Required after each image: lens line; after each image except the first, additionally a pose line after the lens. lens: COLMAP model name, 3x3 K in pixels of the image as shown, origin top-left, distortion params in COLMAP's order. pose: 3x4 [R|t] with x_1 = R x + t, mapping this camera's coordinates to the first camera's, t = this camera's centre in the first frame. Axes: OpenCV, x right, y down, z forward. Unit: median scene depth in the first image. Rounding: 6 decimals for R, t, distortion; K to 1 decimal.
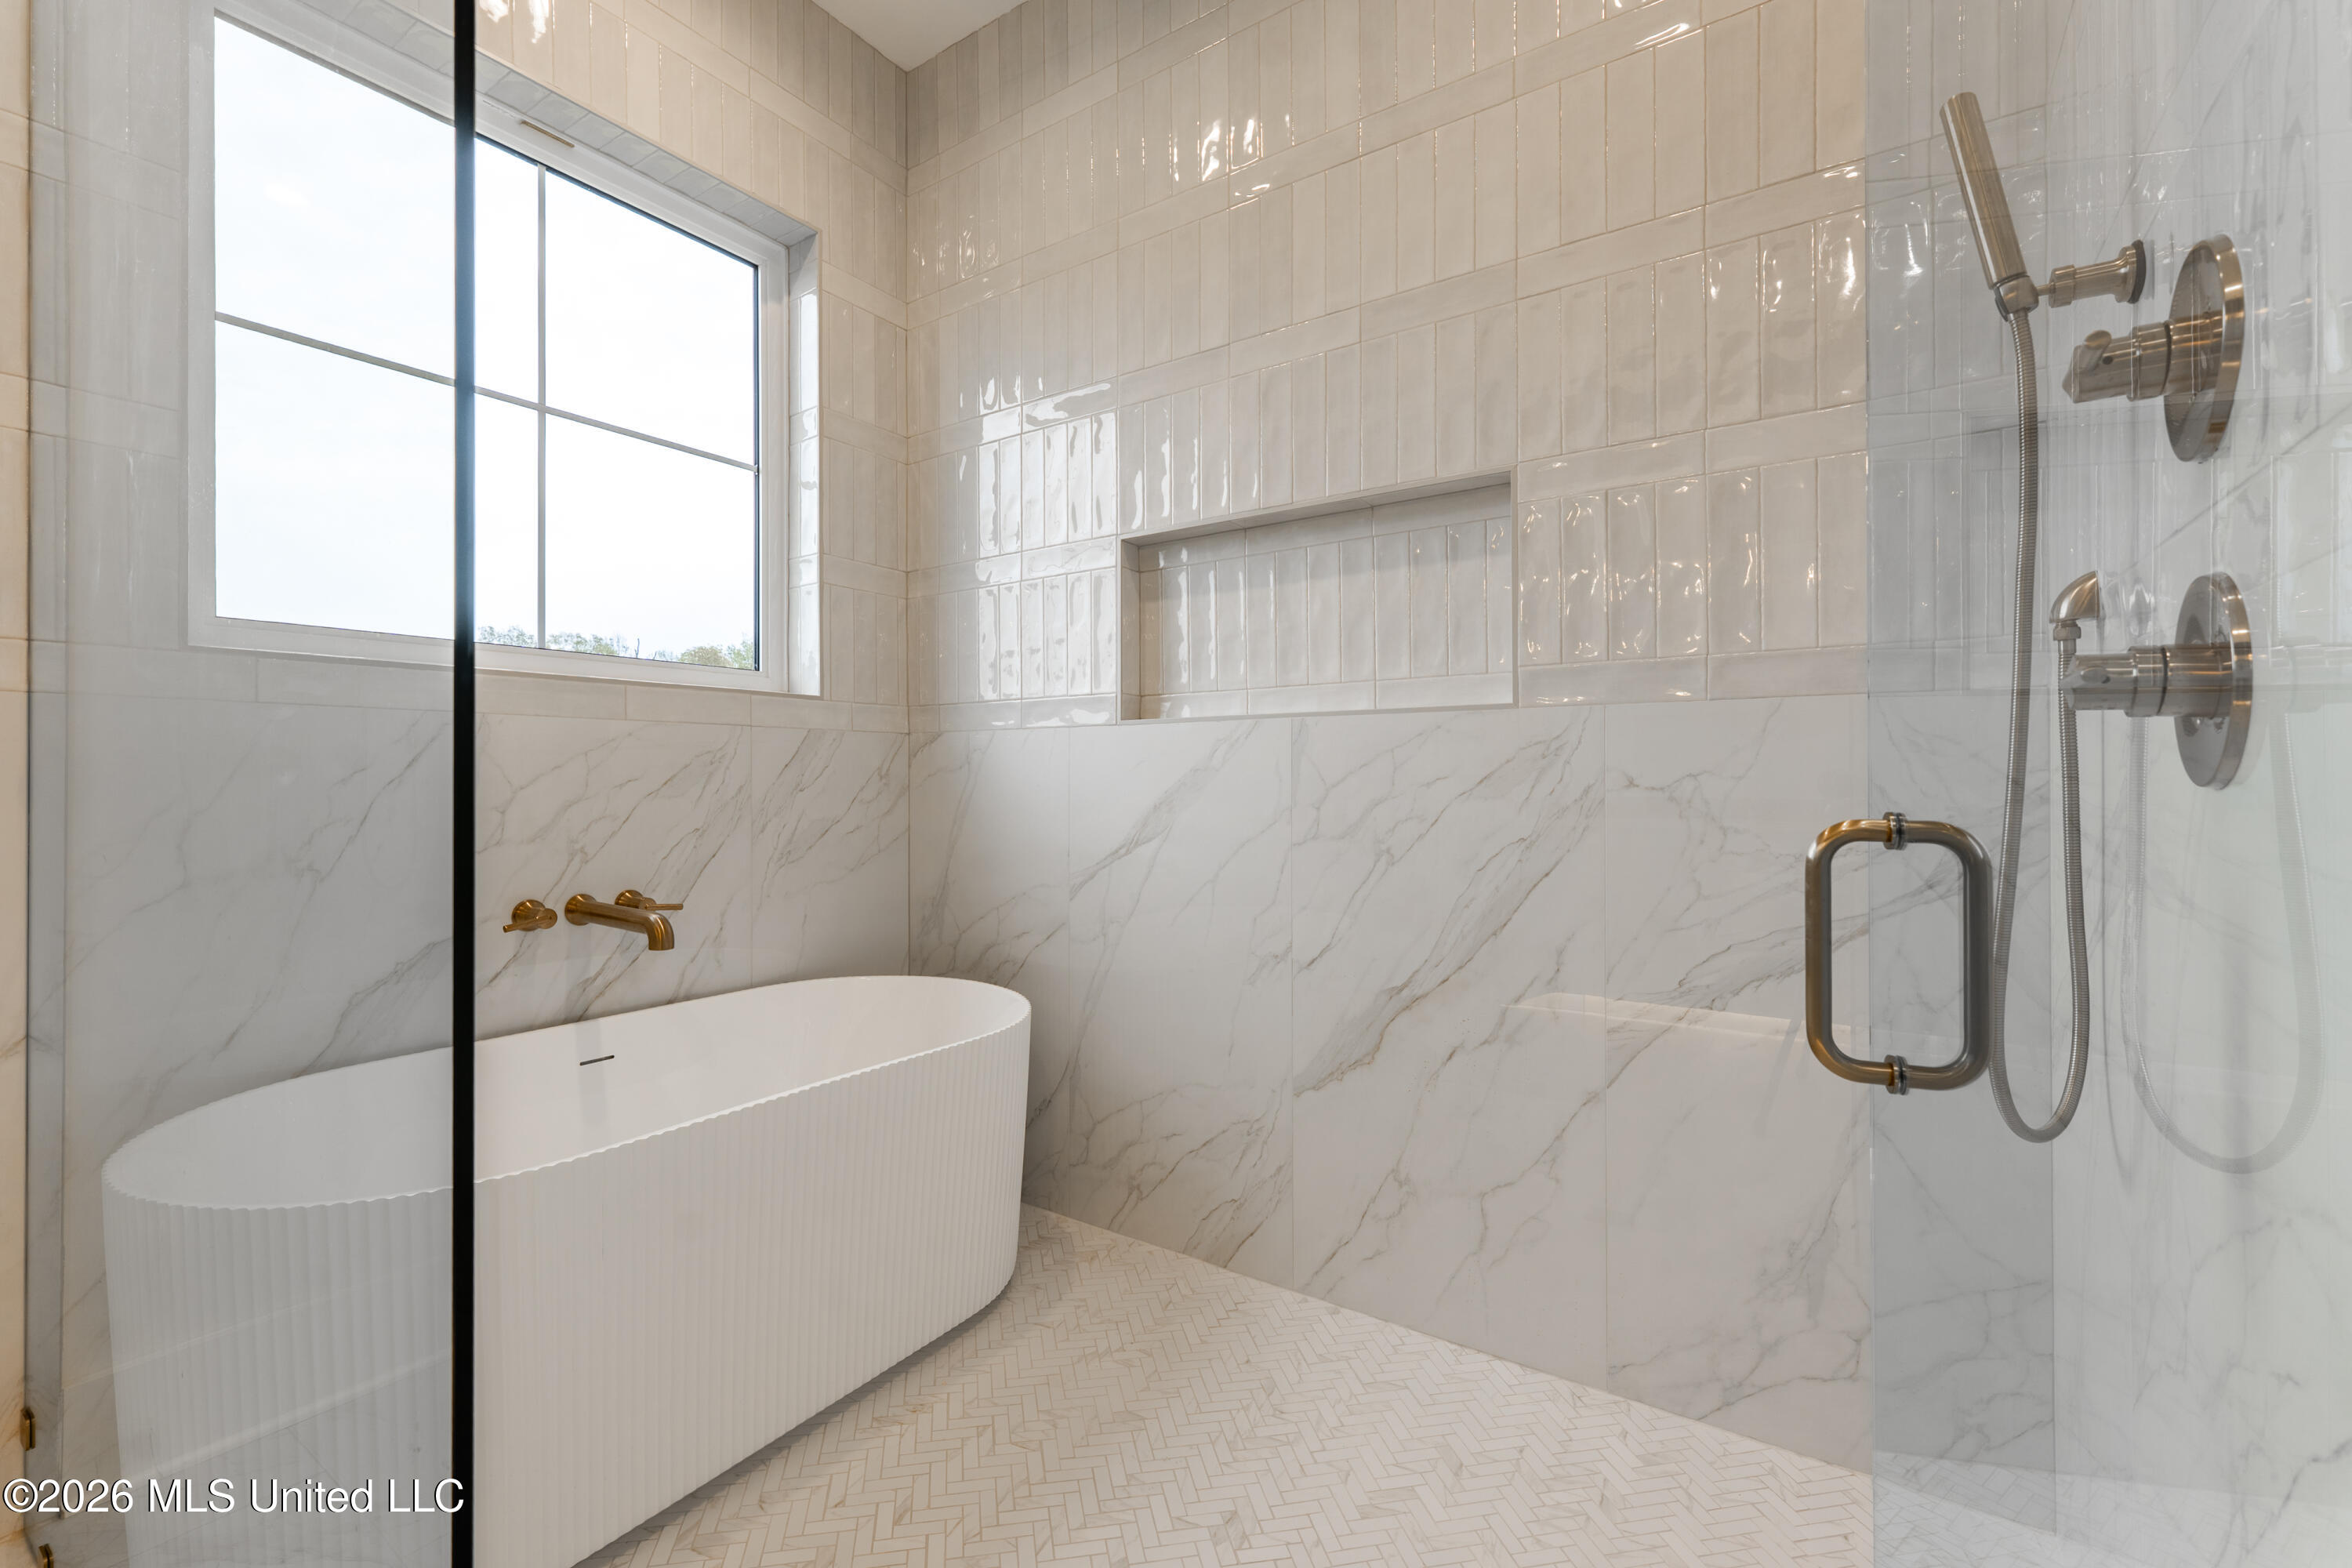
lens RADIAL K [[1011.1, 0, 1176.0], [0, 1011.1, 784.0], [0, 0, 1]] dist [-0.001765, -0.000220]
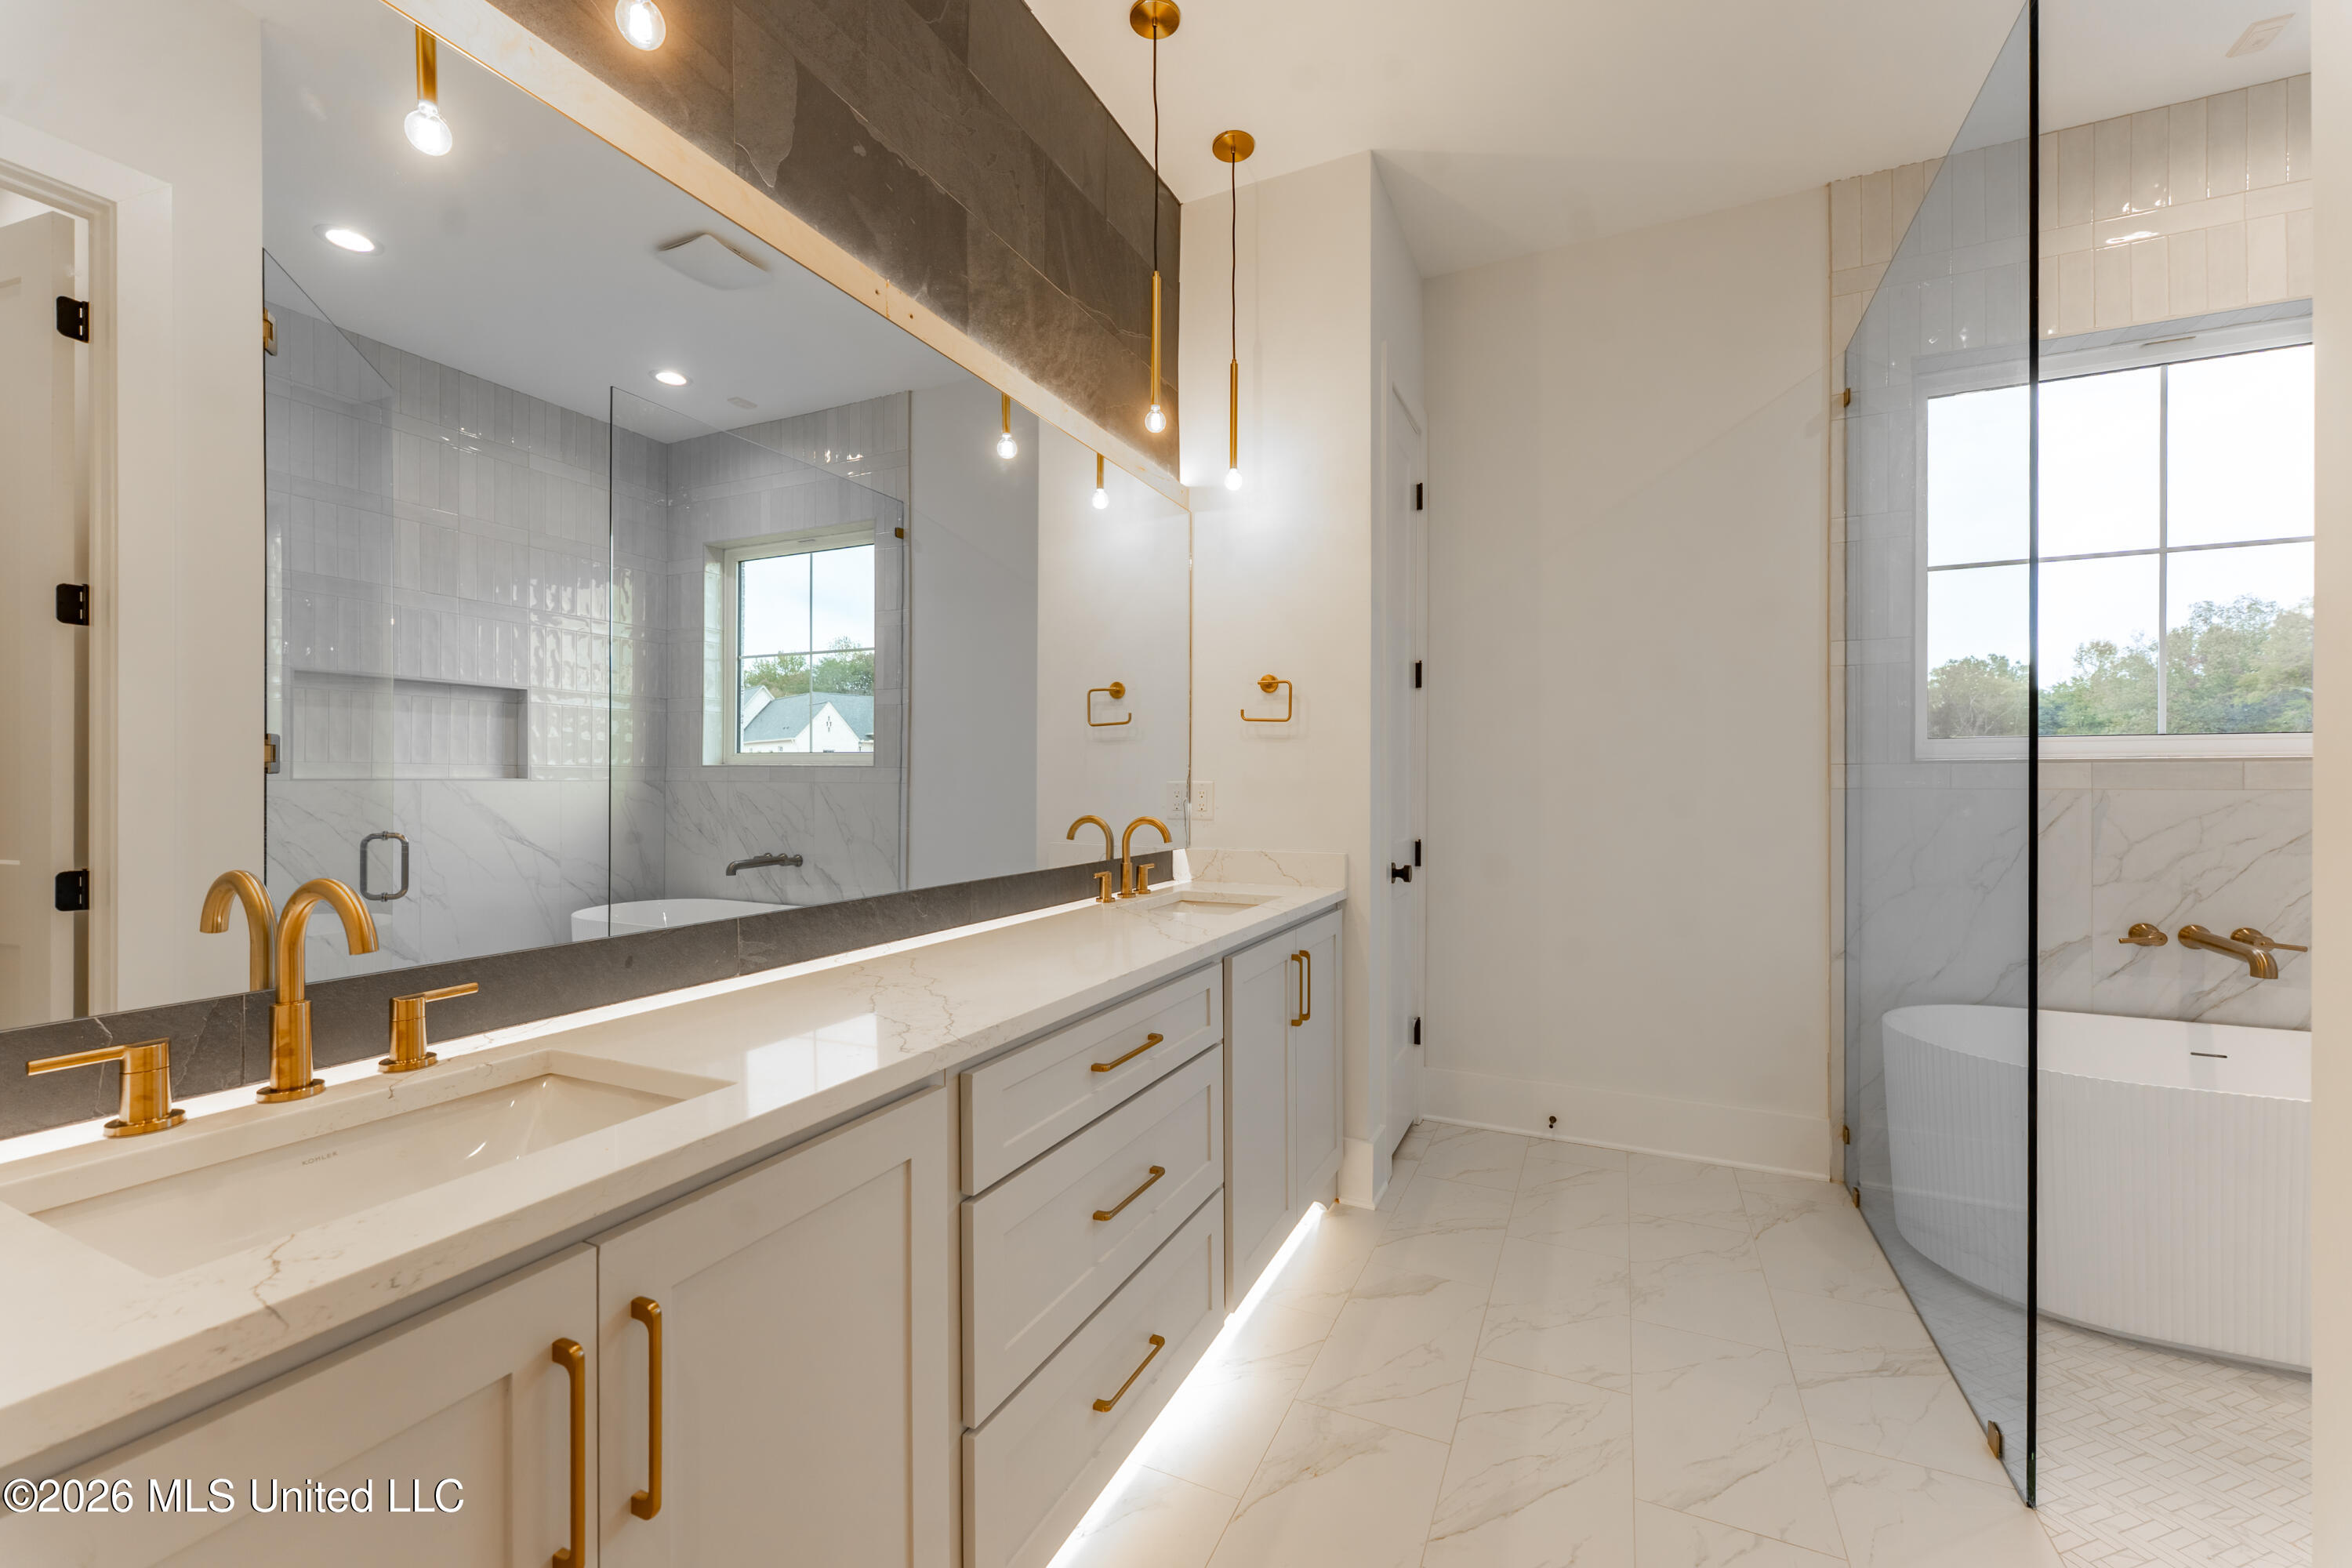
lens RADIAL K [[943.5, 0, 1165.3], [0, 943.5, 770.3], [0, 0, 1]] dist [0.006649, -0.000006]
pose [[0.126223, 0.012333, -0.991925, 0.467912], [0.011445, 0.999838, 0.013888, -0.125550], [0.991936, -0.013106, 0.126062, -0.478016]]
